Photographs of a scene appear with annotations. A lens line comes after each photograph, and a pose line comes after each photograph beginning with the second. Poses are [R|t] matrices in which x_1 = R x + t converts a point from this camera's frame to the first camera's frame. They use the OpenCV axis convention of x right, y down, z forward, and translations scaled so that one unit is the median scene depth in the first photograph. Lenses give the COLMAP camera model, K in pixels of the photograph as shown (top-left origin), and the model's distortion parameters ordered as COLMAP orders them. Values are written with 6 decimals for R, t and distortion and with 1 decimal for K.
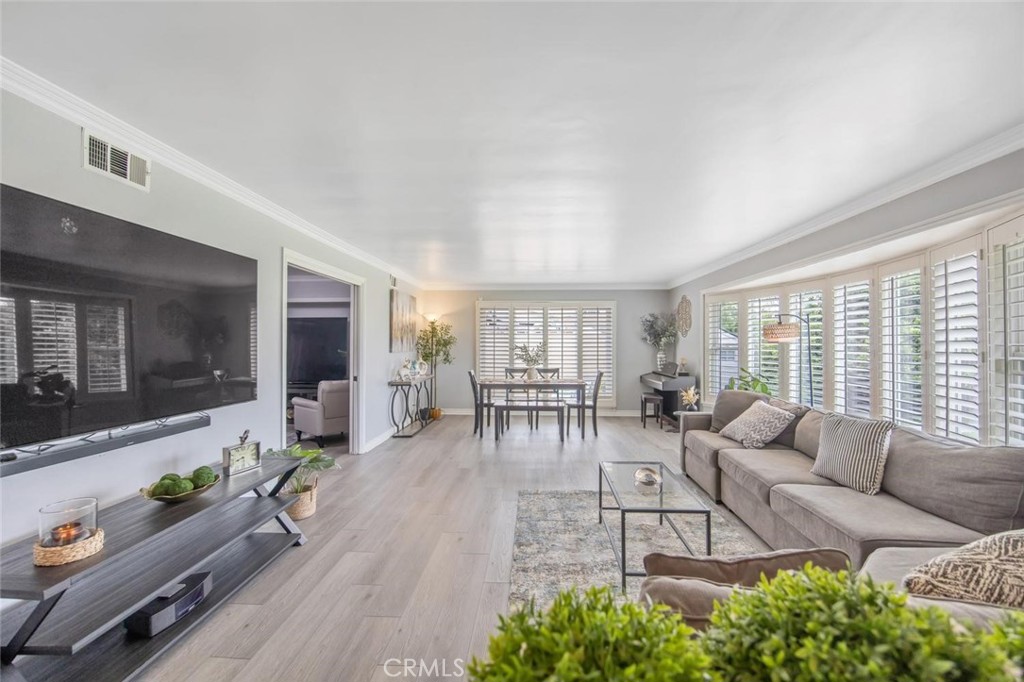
lens RADIAL K [[427.5, 0, 507.6], [0, 427.5, 342.8], [0, 0, 1]] dist [-0.003148, 0.000534]
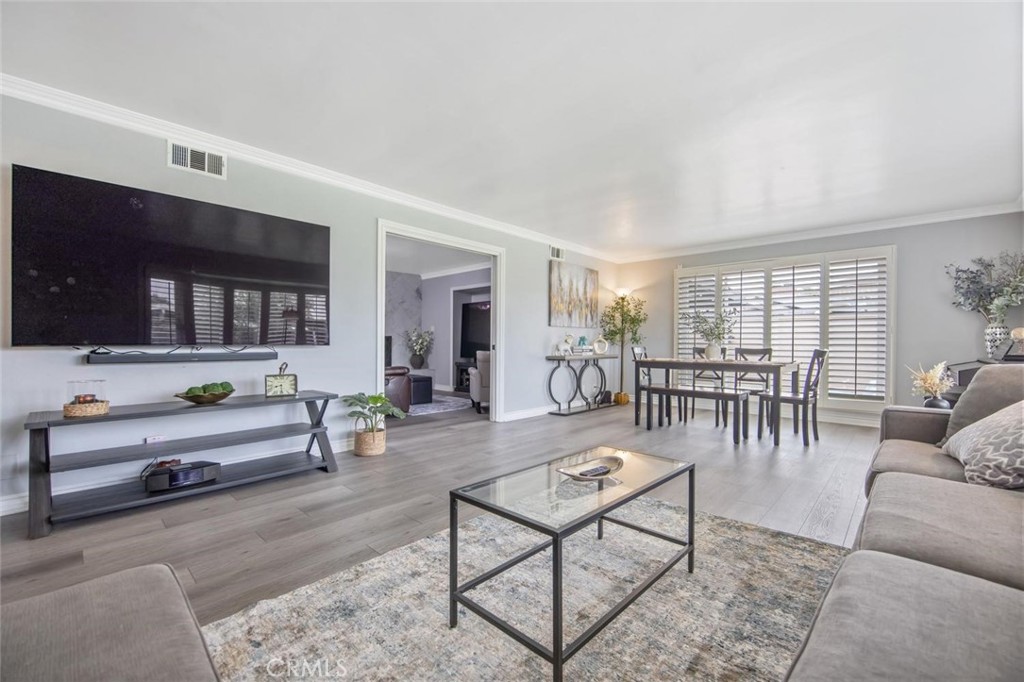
lens RADIAL K [[427.5, 0, 512.4], [0, 427.5, 341.1], [0, 0, 1]] dist [-0.003148, 0.000534]
pose [[0.769378, 0.002754, -0.638788, 0.274059], [-0.006926, 0.999968, -0.004031, 0.060101], [0.638756, 0.007526, 0.769373, 0.203046]]
